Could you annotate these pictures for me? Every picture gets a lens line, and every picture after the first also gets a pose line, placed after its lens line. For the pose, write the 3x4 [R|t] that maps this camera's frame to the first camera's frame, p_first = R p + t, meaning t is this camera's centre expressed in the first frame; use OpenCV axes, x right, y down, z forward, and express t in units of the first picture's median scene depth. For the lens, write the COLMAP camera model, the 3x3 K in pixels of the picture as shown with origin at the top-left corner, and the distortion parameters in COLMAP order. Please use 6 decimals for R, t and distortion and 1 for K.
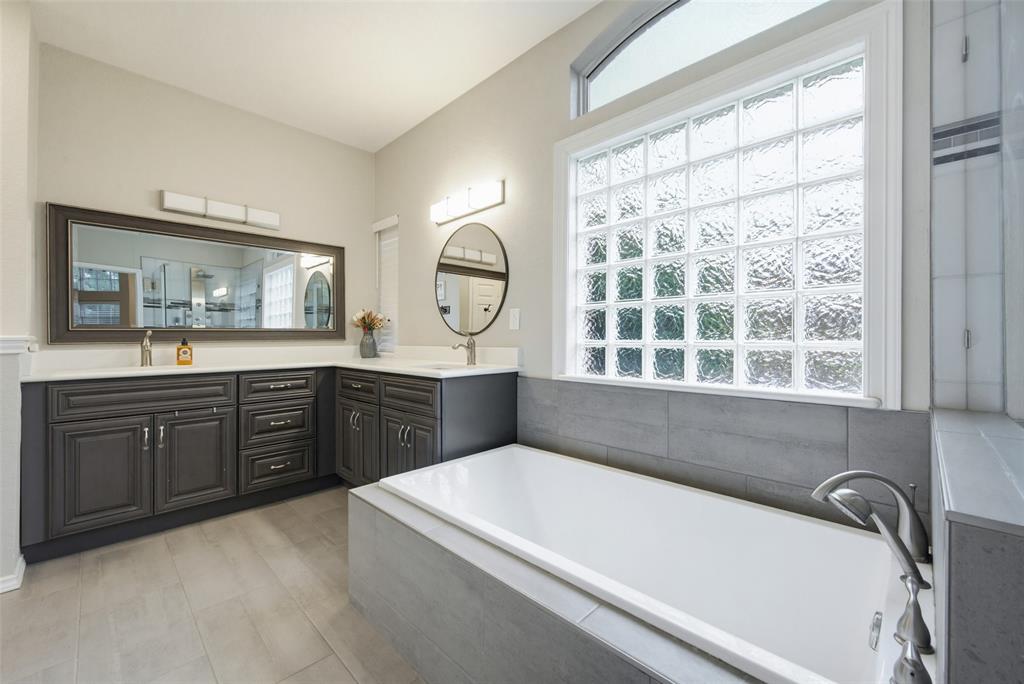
lens RADIAL K [[408.7, 0, 517.2], [0, 408.7, 337.9], [0, 0, 1]] dist [0.000194, 0.000107]
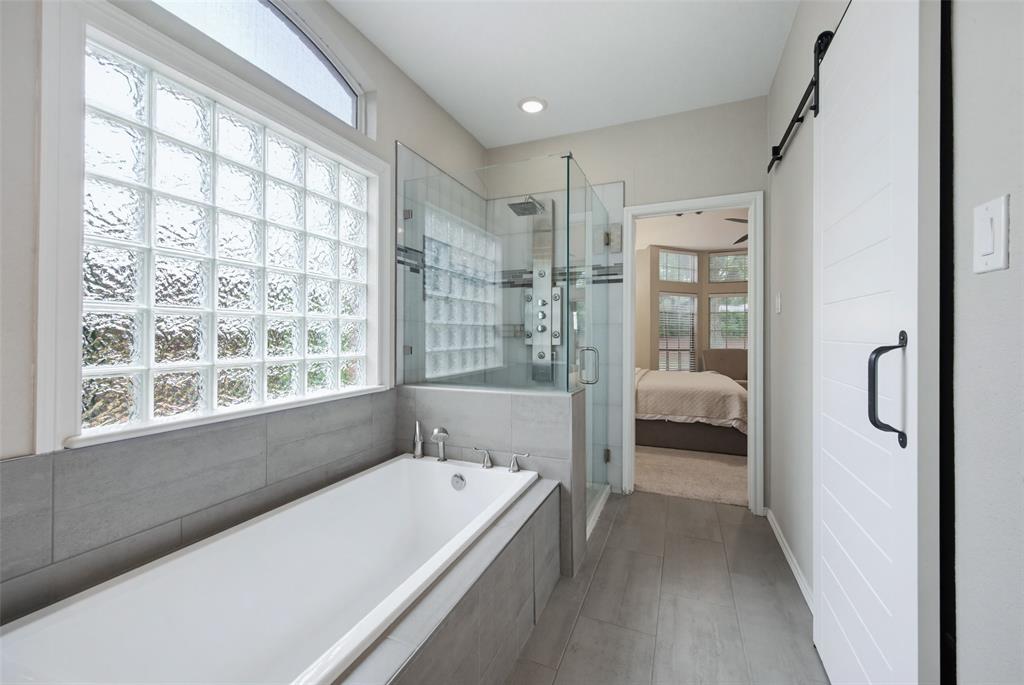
lens RADIAL K [[408.7, 0, 517.2], [0, 408.7, 338.4], [0, 0, 1]] dist [0.000194, 0.000107]
pose [[-0.364198, 0.043411, 0.930309, -0.668870], [0.029627, 0.998948, -0.035015, 0.016757], [-0.930850, 0.014810, -0.365101, 0.788941]]
